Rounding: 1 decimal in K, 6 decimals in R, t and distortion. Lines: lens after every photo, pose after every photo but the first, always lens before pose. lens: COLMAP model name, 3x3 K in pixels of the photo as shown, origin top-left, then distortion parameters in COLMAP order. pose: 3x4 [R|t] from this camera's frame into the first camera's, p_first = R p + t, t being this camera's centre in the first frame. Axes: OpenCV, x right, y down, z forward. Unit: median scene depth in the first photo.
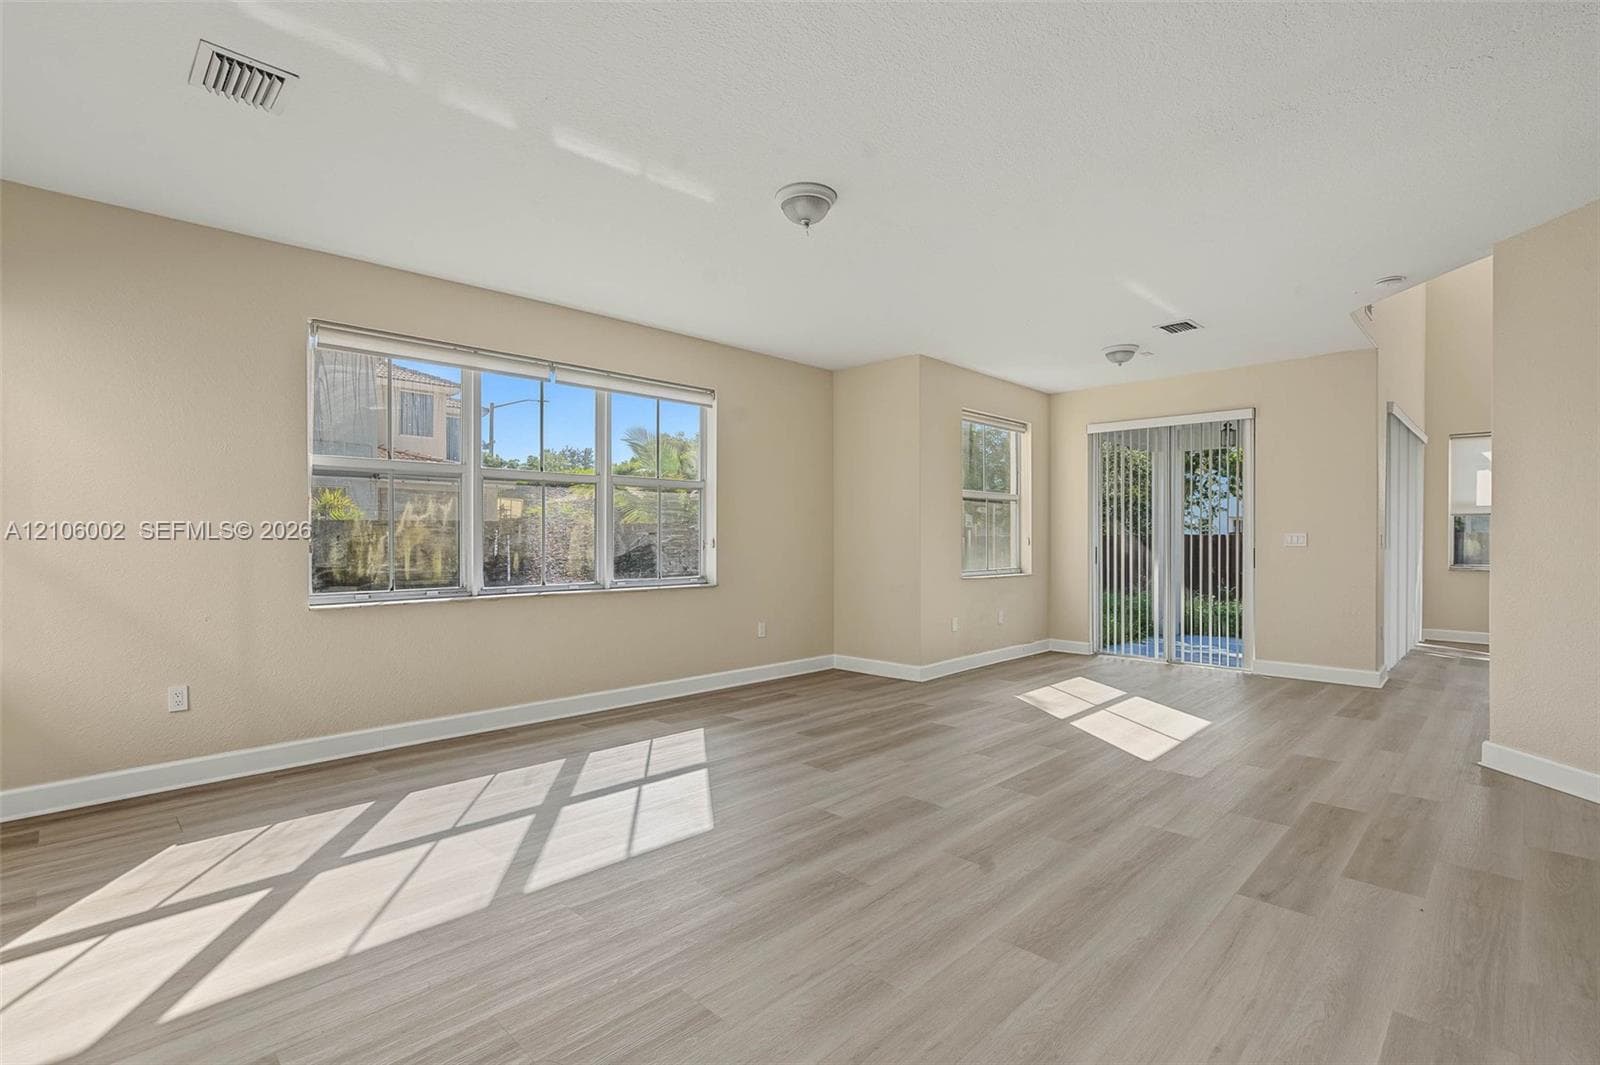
lens RADIAL K [[737.4, 0, 806.0], [0, 737.4, 538.7], [0, 0, 1]] dist [0.003135, 0.000281]
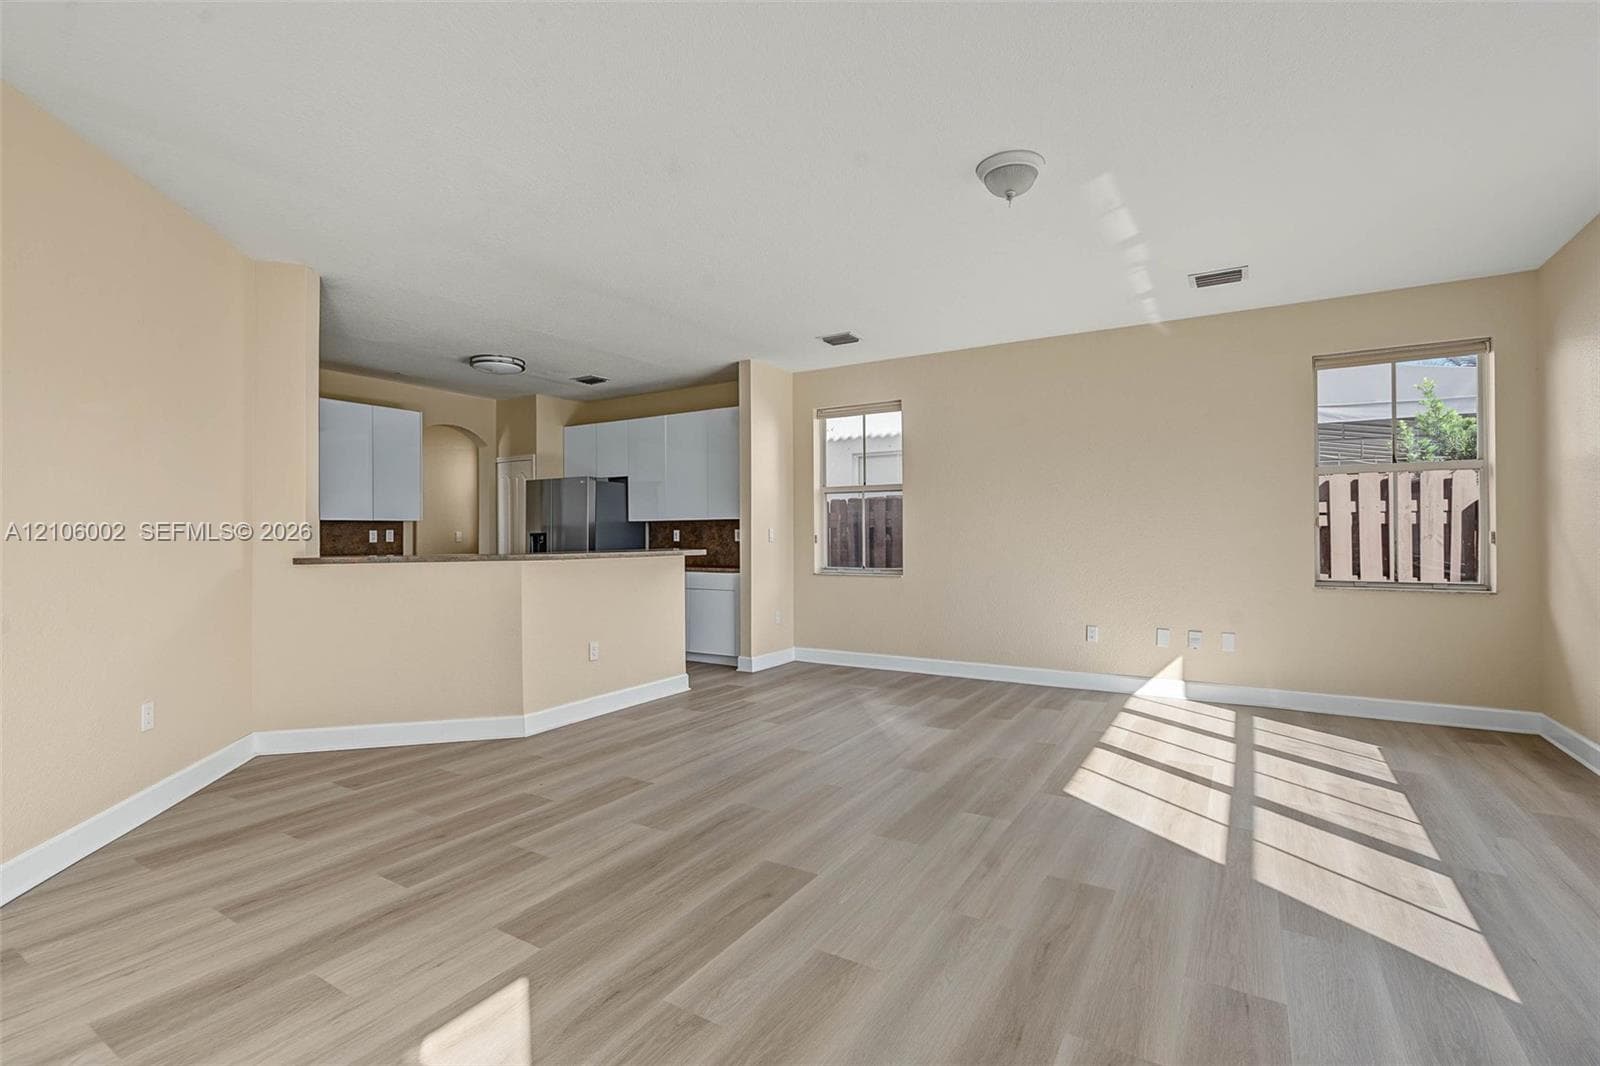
lens RADIAL K [[737.4, 0, 799.3], [0, 737.4, 531.9], [0, 0, 1]] dist [0.003135, 0.000281]
pose [[-0.974507, 0.007585, -0.224229, 0.486996], [0.007300, 0.999971, 0.002104, -0.005238], [0.224239, 0.000414, -0.974534, 1.909815]]
